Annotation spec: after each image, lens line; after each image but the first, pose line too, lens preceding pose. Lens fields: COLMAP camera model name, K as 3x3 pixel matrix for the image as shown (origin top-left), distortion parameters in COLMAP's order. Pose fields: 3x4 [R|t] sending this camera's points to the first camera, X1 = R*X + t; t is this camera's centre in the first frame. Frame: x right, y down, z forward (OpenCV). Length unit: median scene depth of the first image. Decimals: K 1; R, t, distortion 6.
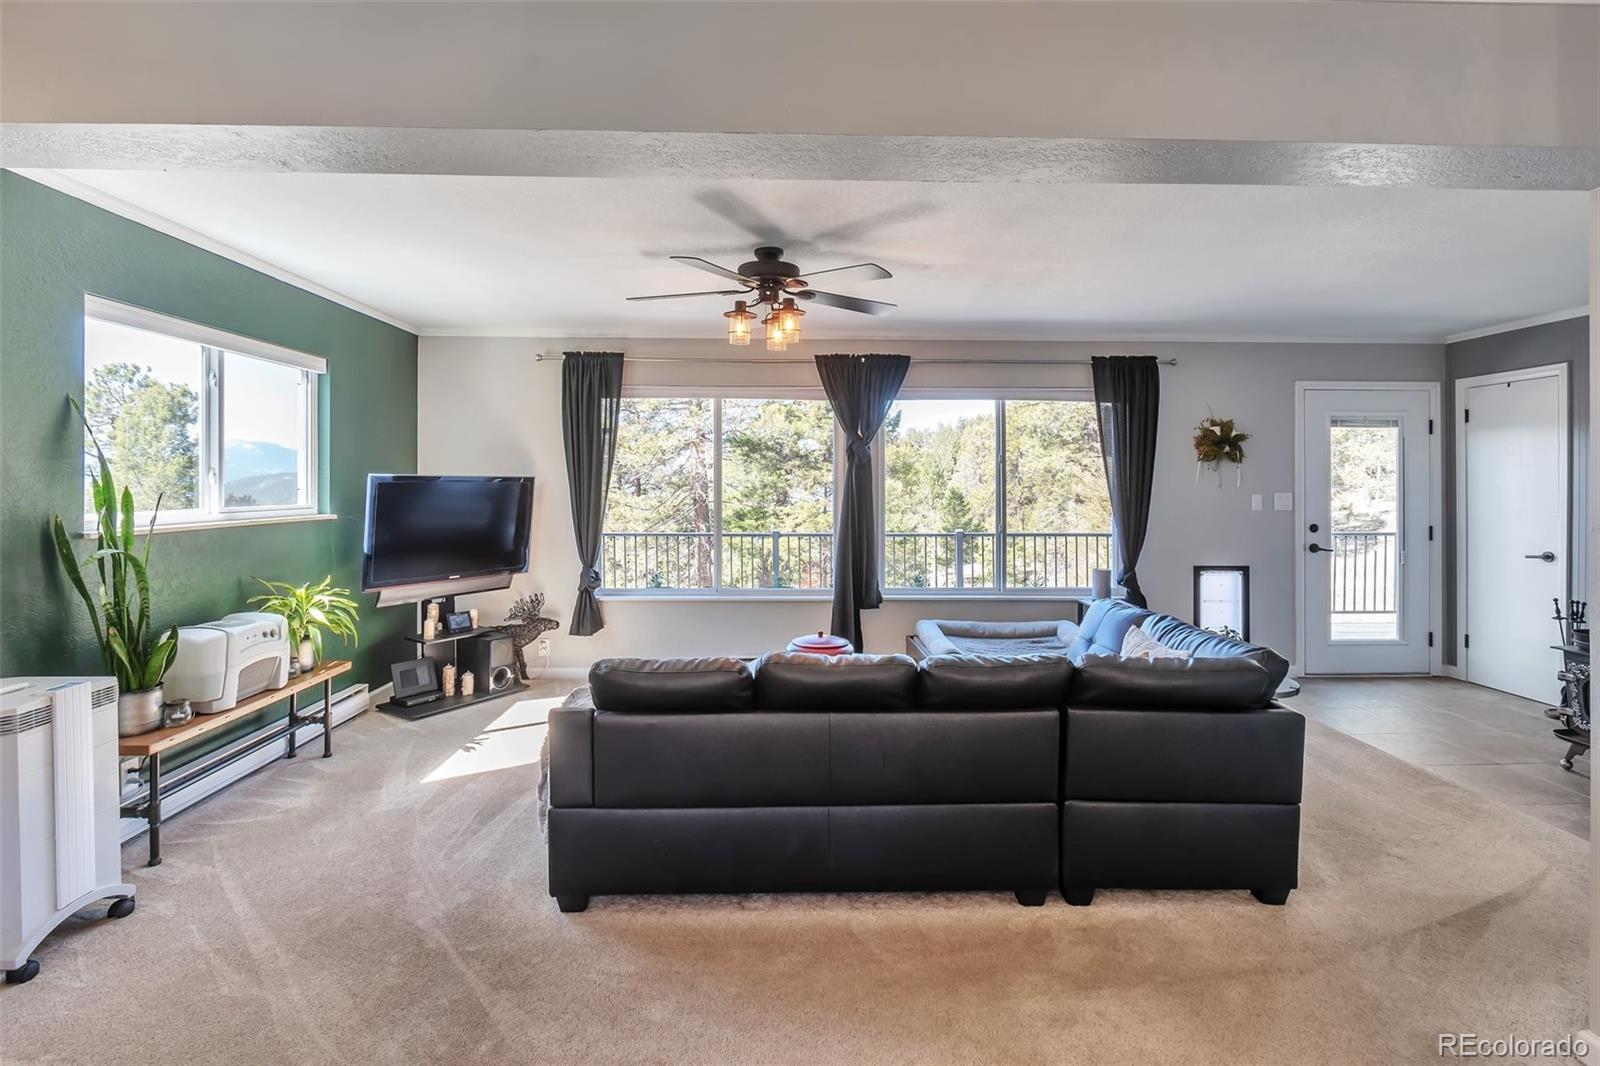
lens RADIAL K [[721.3, 0, 814.6], [0, 721.3, 480.4], [0, 0, 1]] dist [-0.000765, -0.002199]
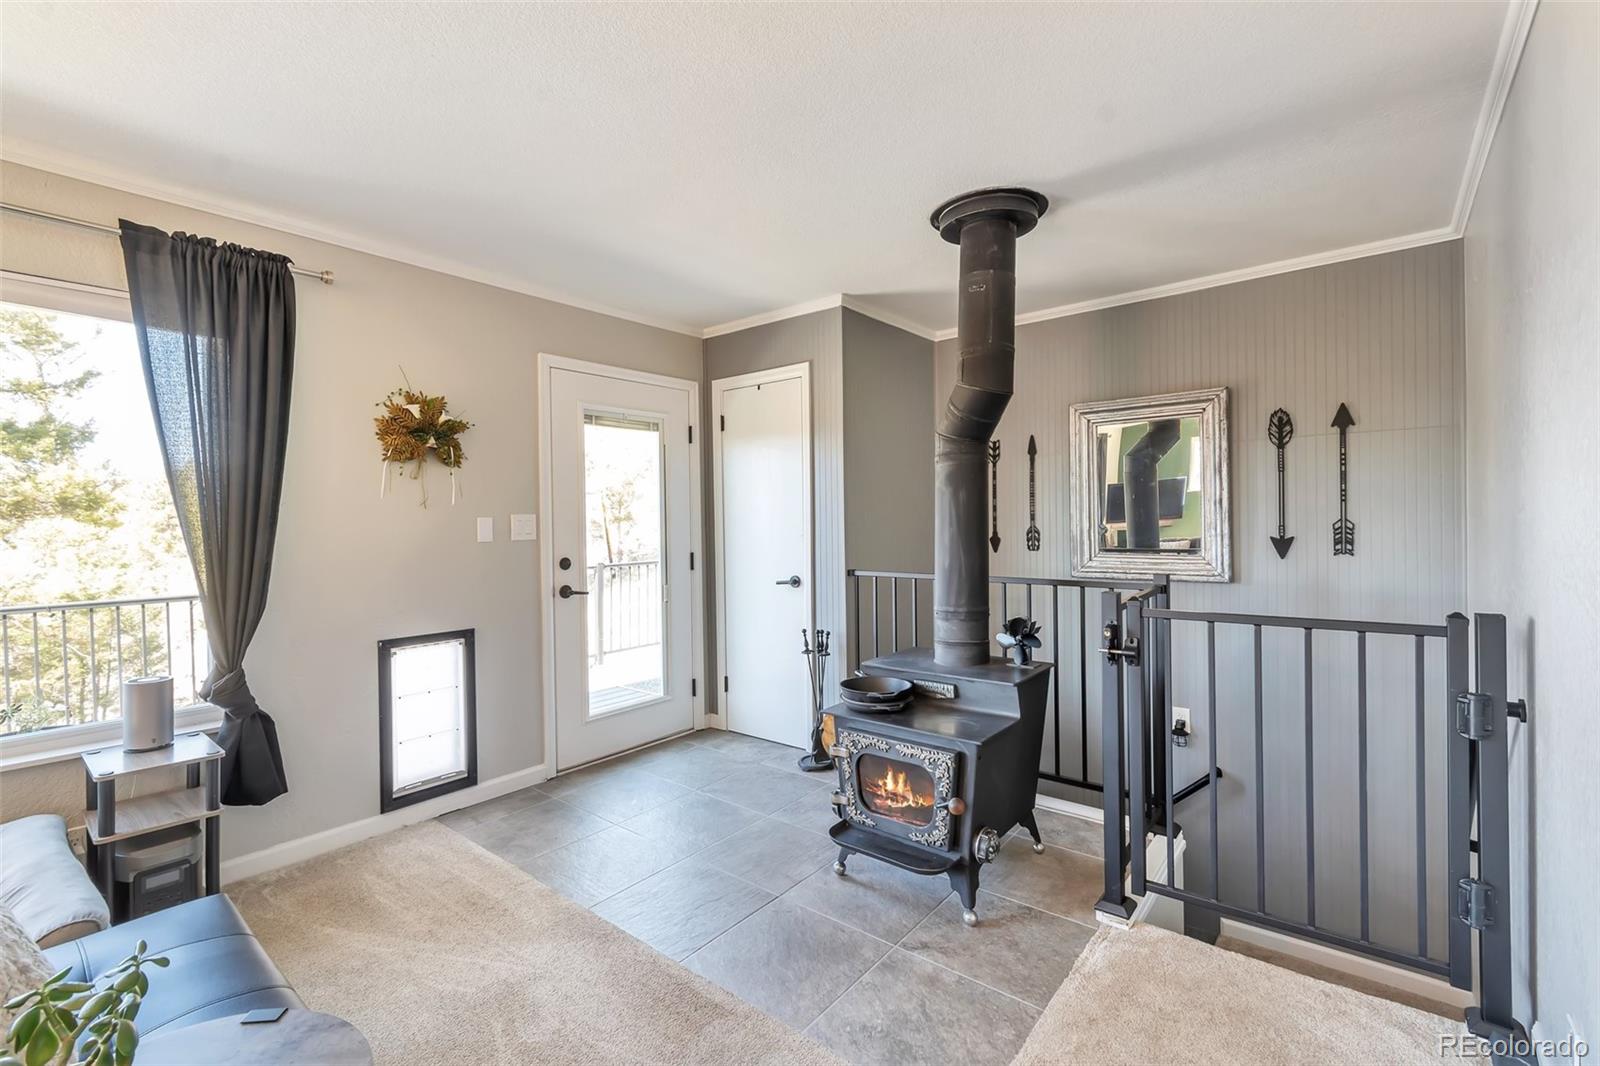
lens RADIAL K [[721.3, 0, 801.6], [0, 721.3, 522.4], [0, 0, 1]] dist [-0.000765, -0.002199]
pose [[0.652403, -0.016182, 0.757700, 0.310756], [0.012622, 0.999865, 0.010486, 0.021284], [-0.757767, 0.002723, 0.652519, 0.363780]]
